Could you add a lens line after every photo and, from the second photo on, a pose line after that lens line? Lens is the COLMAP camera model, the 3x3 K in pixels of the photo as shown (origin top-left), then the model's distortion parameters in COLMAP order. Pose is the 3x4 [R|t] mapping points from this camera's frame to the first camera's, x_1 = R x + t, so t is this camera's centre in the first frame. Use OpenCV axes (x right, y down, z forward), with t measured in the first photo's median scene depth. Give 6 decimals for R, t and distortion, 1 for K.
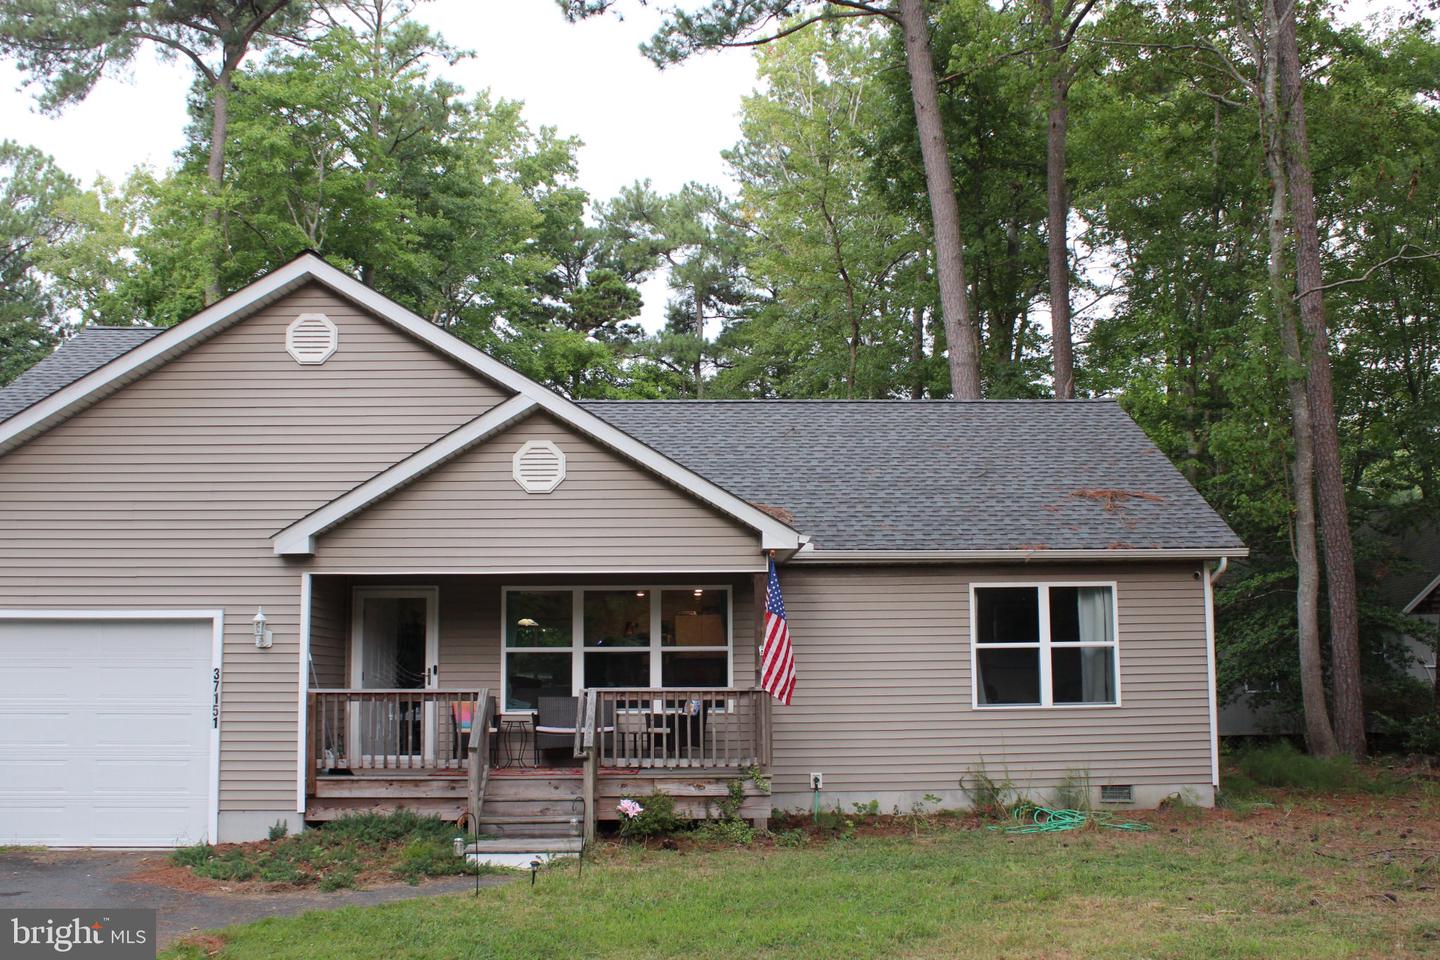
lens RADIAL K [[1425.6, 0, 738.1], [0, 1425.6, 481.1], [0, 0, 1]] dist [-0.117434, 0.017528]
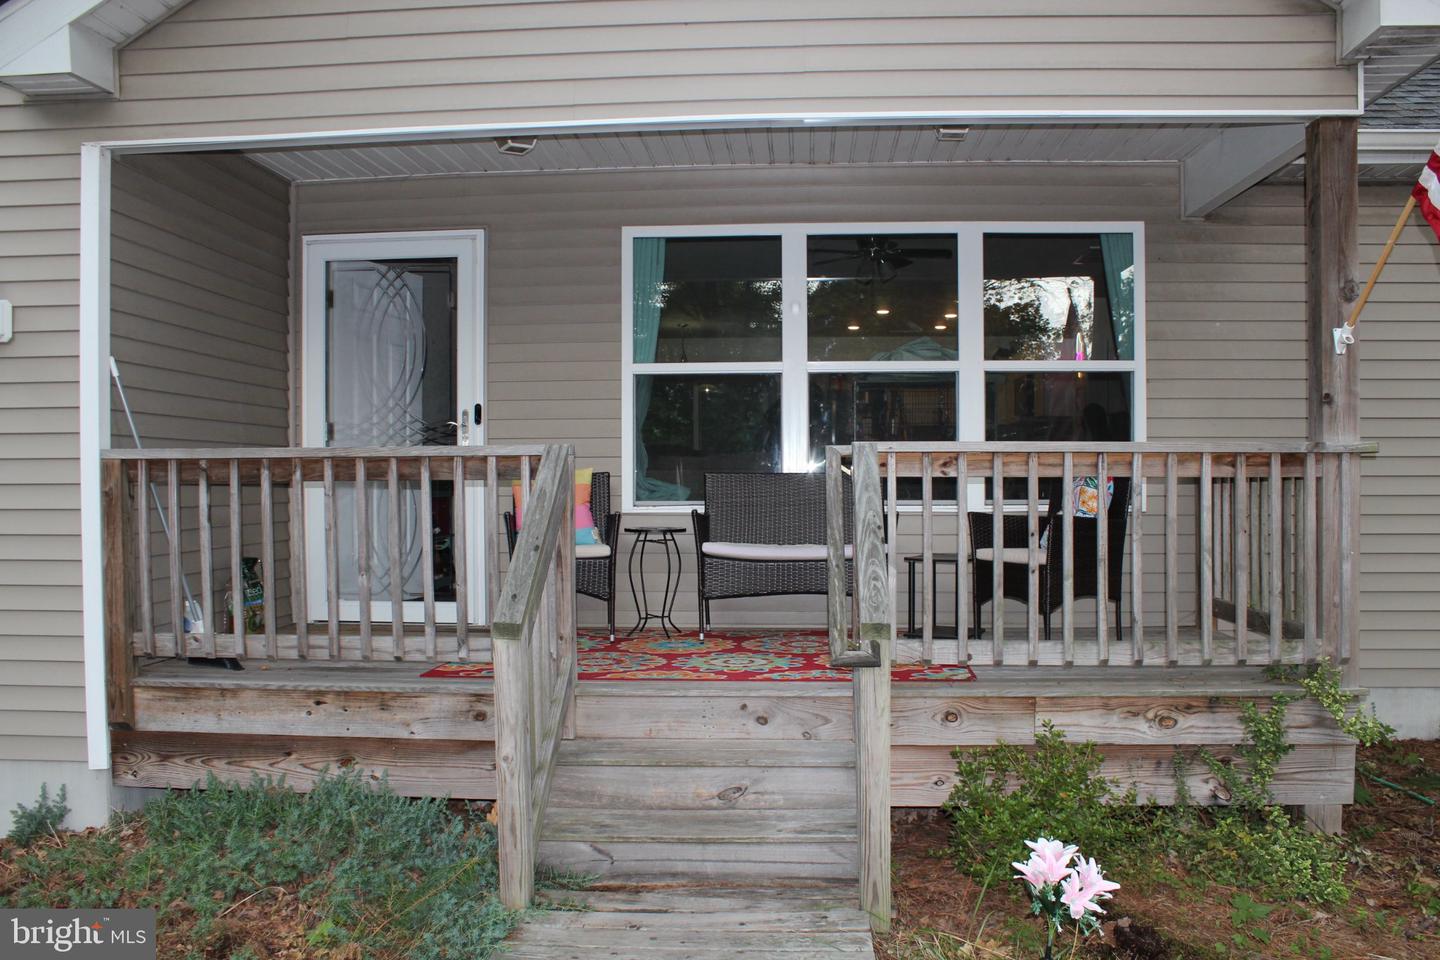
lens RADIAL K [[1212.9, 0, 726.5], [0, 1212.9, 497.4], [0, 0, 1]] dist [-0.171439, 0.154919]
pose [[0.993692, 0.007853, -0.111865, -0.091719], [0.010205, 0.987074, 0.159940, 0.098824], [0.111675, -0.160073, 0.980768, 0.625163]]
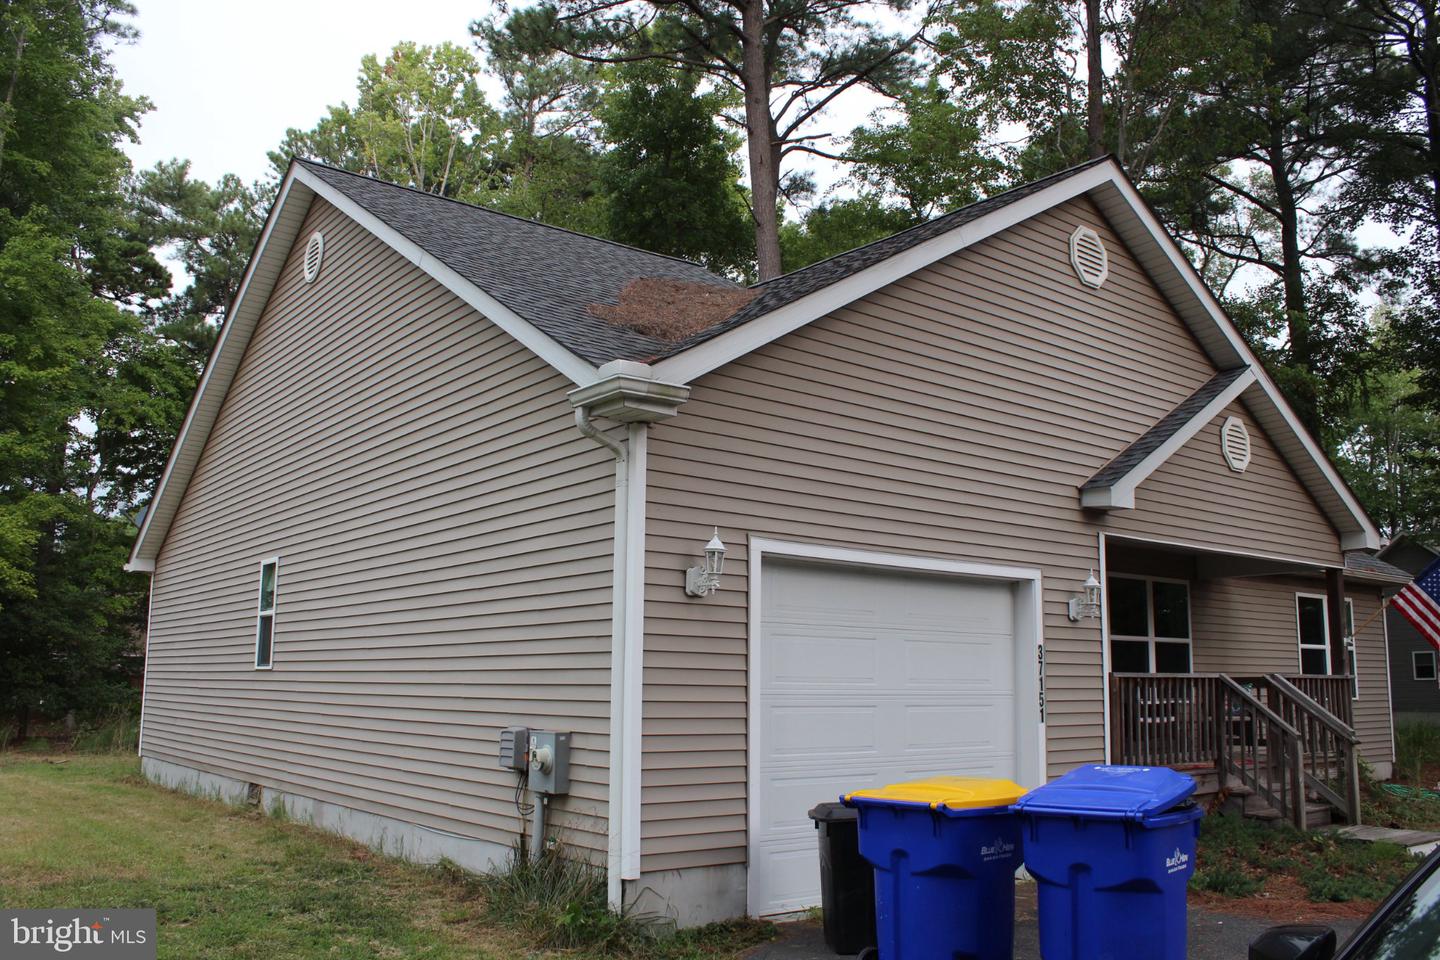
lens RADIAL K [[1212.9, 0, 726.5], [0, 1212.9, 497.4], [0, 0, 1]] dist [-0.171439, 0.154919]
pose [[0.813999, 0.109014, 0.570544, -0.794697], [-0.097991, 0.993925, -0.050104, 0.090480], [-0.572540, -0.015124, 0.819737, 0.490822]]
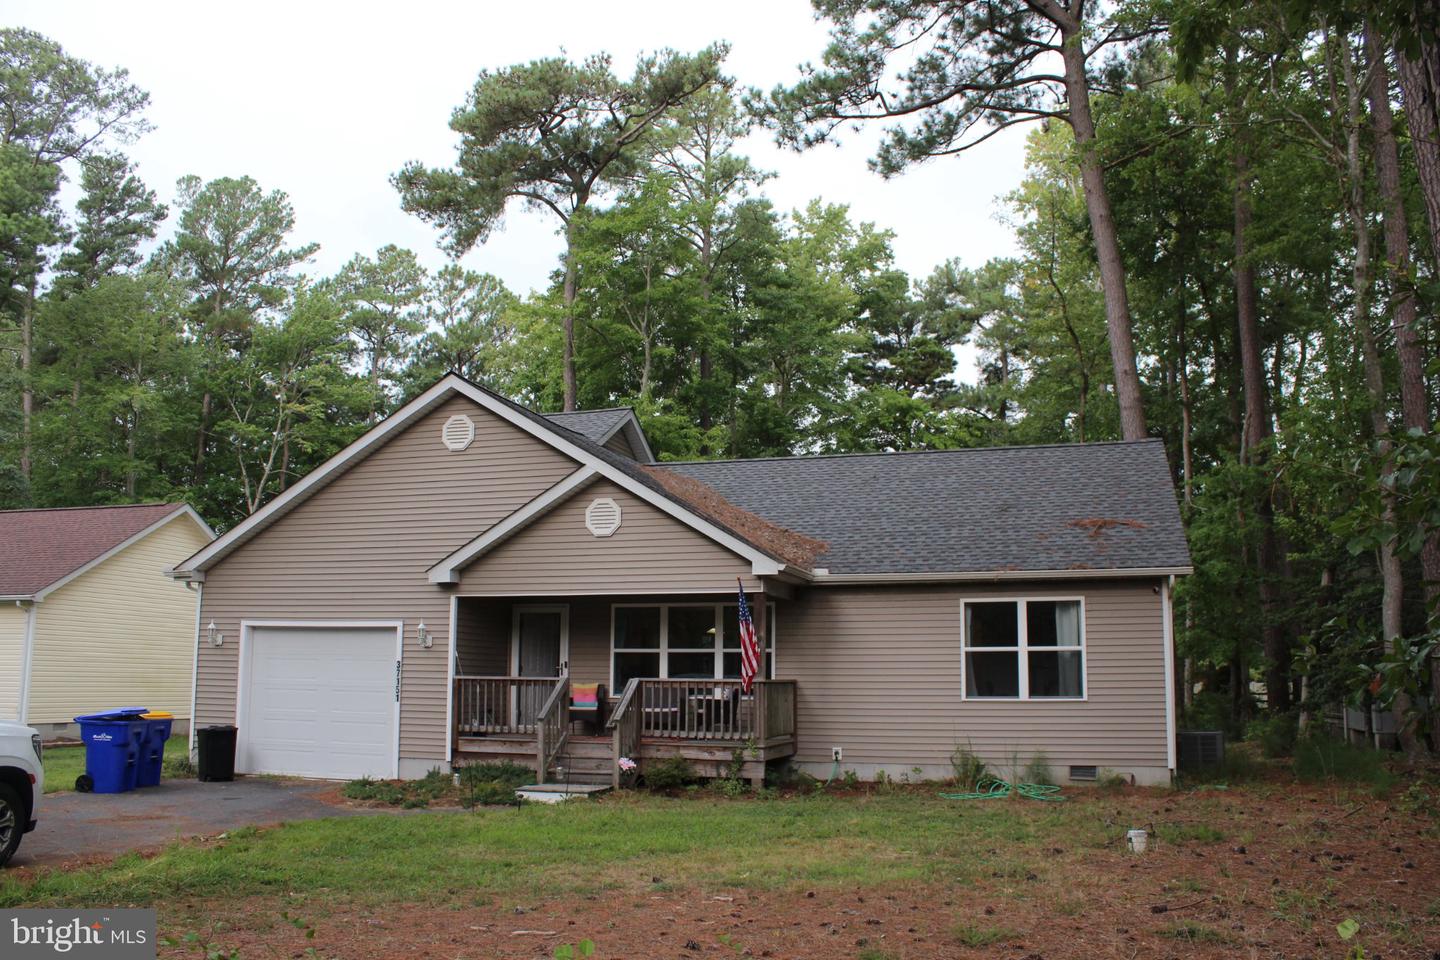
lens RADIAL K [[1212.9, 0, 726.5], [0, 1212.9, 497.4], [0, 0, 1]] dist [-0.171439, 0.154919]
pose [[0.942646, -0.034360, -0.332020, 0.330239], [0.030834, 0.999398, -0.015883, -0.006481], [0.332366, 0.004735, 0.943139, -0.061450]]
